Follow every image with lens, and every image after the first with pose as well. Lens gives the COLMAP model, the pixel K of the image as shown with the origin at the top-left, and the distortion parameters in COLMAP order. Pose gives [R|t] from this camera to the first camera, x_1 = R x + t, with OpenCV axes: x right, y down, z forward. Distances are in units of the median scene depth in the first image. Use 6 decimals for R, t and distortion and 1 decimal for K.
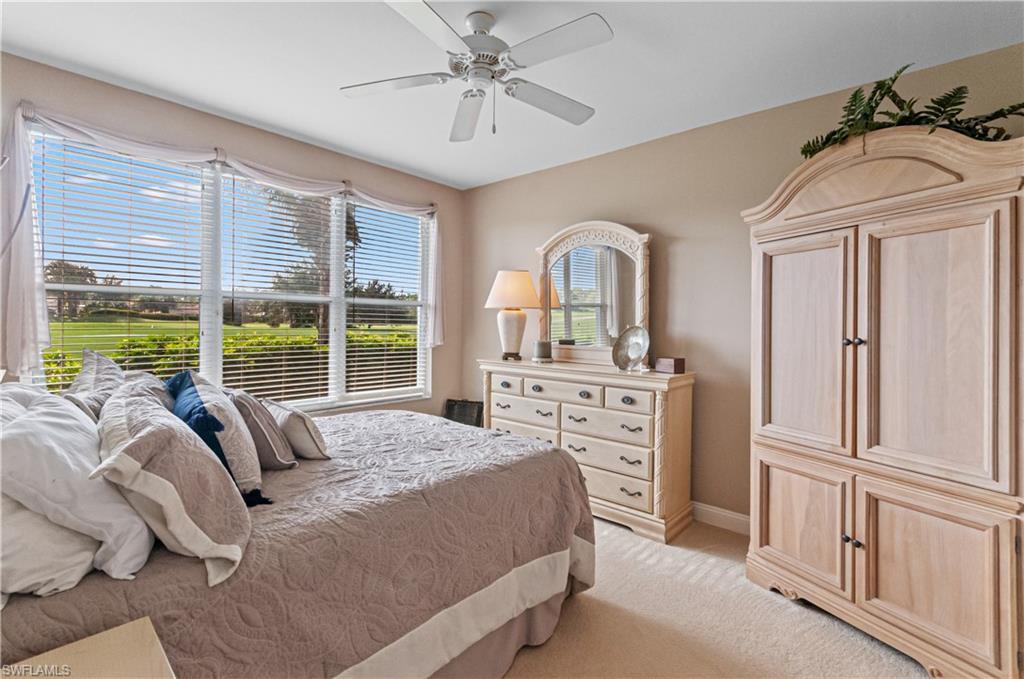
lens RADIAL K [[465.0, 0, 510.5], [0, 465.0, 329.7], [0, 0, 1]] dist [0.000103, 0.000438]
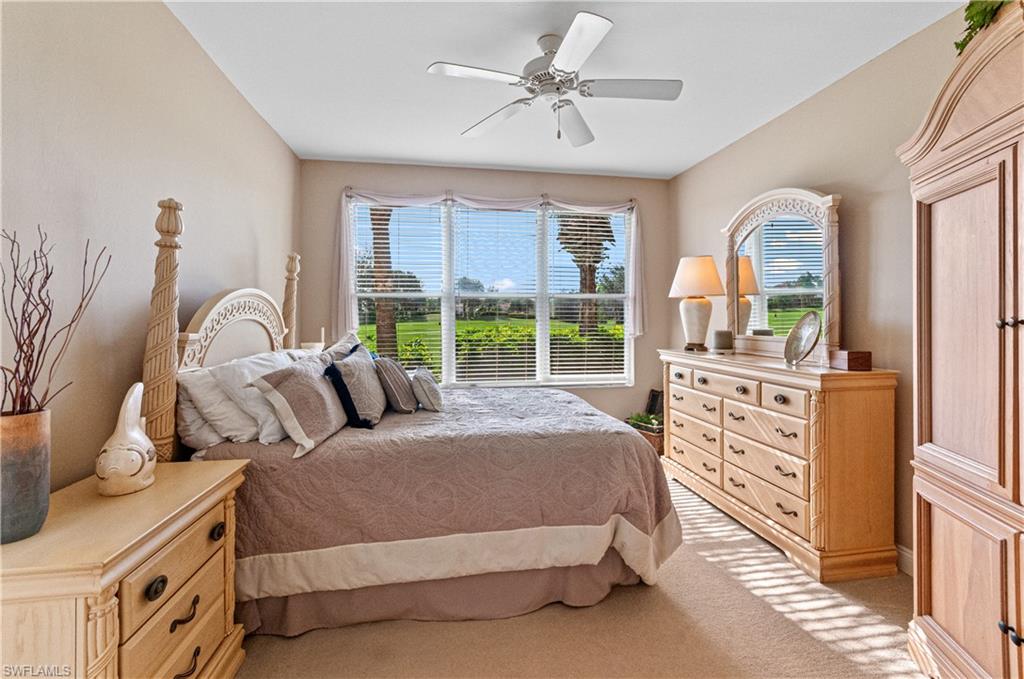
lens RADIAL K [[457.3, 0, 512.0], [0, 457.3, 322.6], [0, 0, 1]] dist [-0.000288, 0.000022]
pose [[0.786259, -0.008228, -0.617842, 0.355129], [0.003918, 0.999958, -0.008331, 0.017183], [0.617885, 0.004129, 0.786258, 0.047138]]
